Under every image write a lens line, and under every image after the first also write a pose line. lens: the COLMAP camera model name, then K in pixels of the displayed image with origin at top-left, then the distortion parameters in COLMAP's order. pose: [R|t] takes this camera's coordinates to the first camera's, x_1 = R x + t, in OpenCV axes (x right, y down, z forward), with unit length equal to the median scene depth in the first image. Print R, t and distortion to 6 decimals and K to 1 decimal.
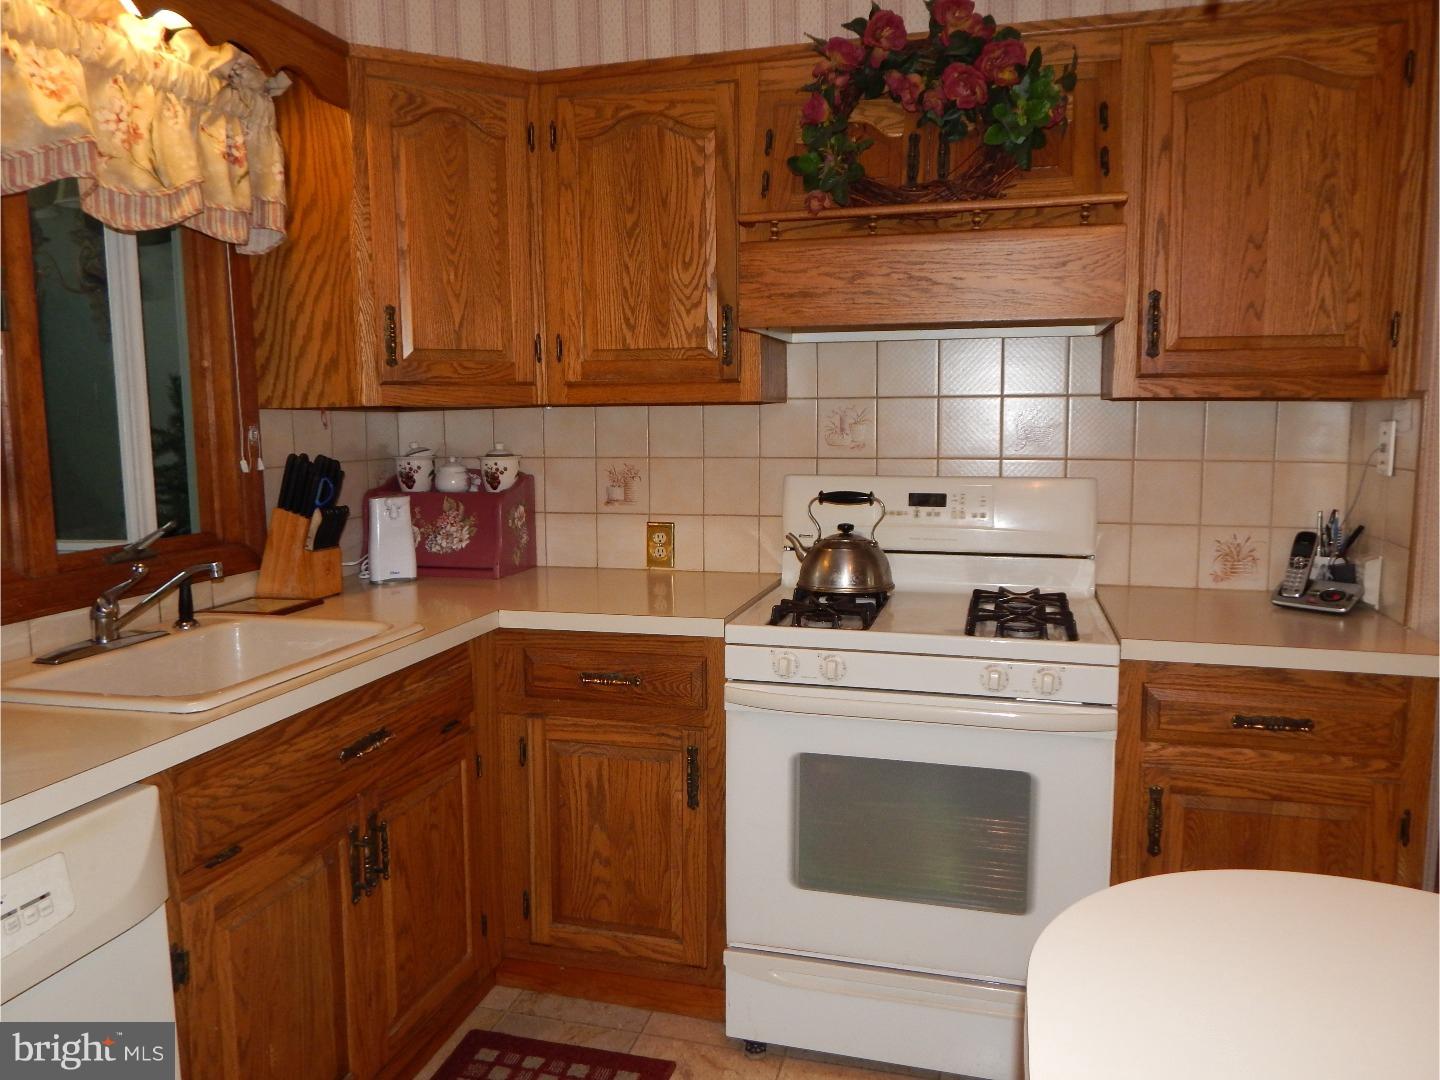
lens RADIAL K [[1060.6, 0, 719.0], [0, 1060.6, 533.7], [0, 0, 1]] dist [0.006695, 0.001795]
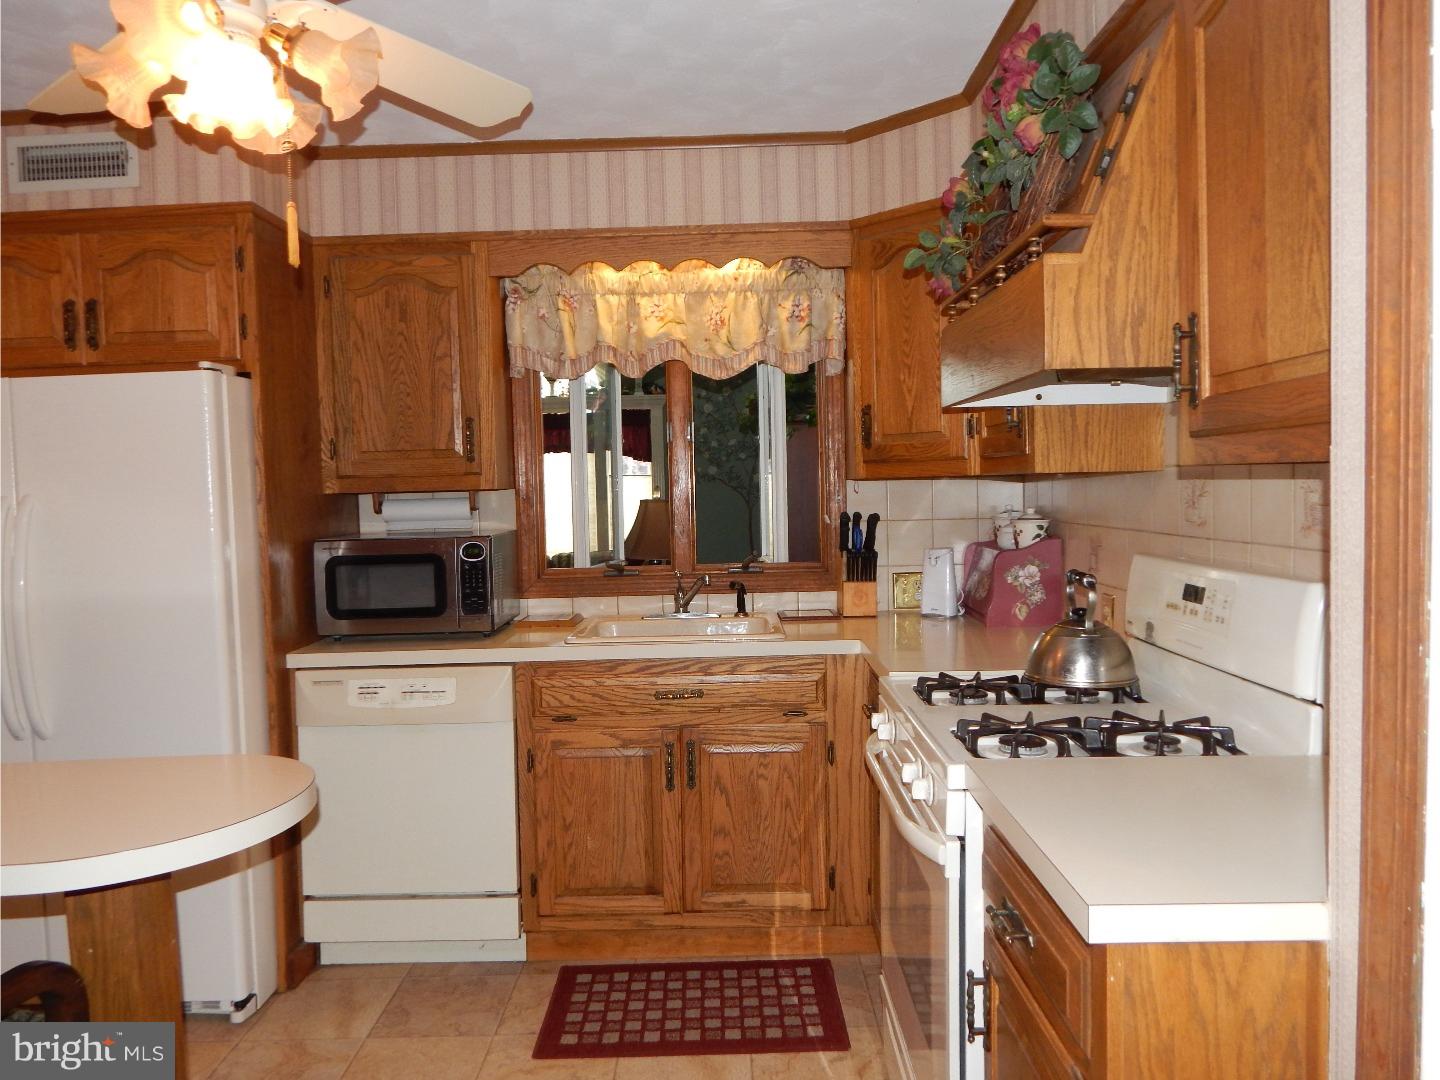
lens RADIAL K [[1060.6, 0, 716.3], [0, 1060.6, 531.2], [0, 0, 1]] dist [0.006695, 0.001795]
pose [[0.246265, 0.057738, -0.967481, 0.923319], [-0.090673, 0.995218, 0.036313, -0.084403], [0.964952, 0.078781, 0.250323, 0.482681]]
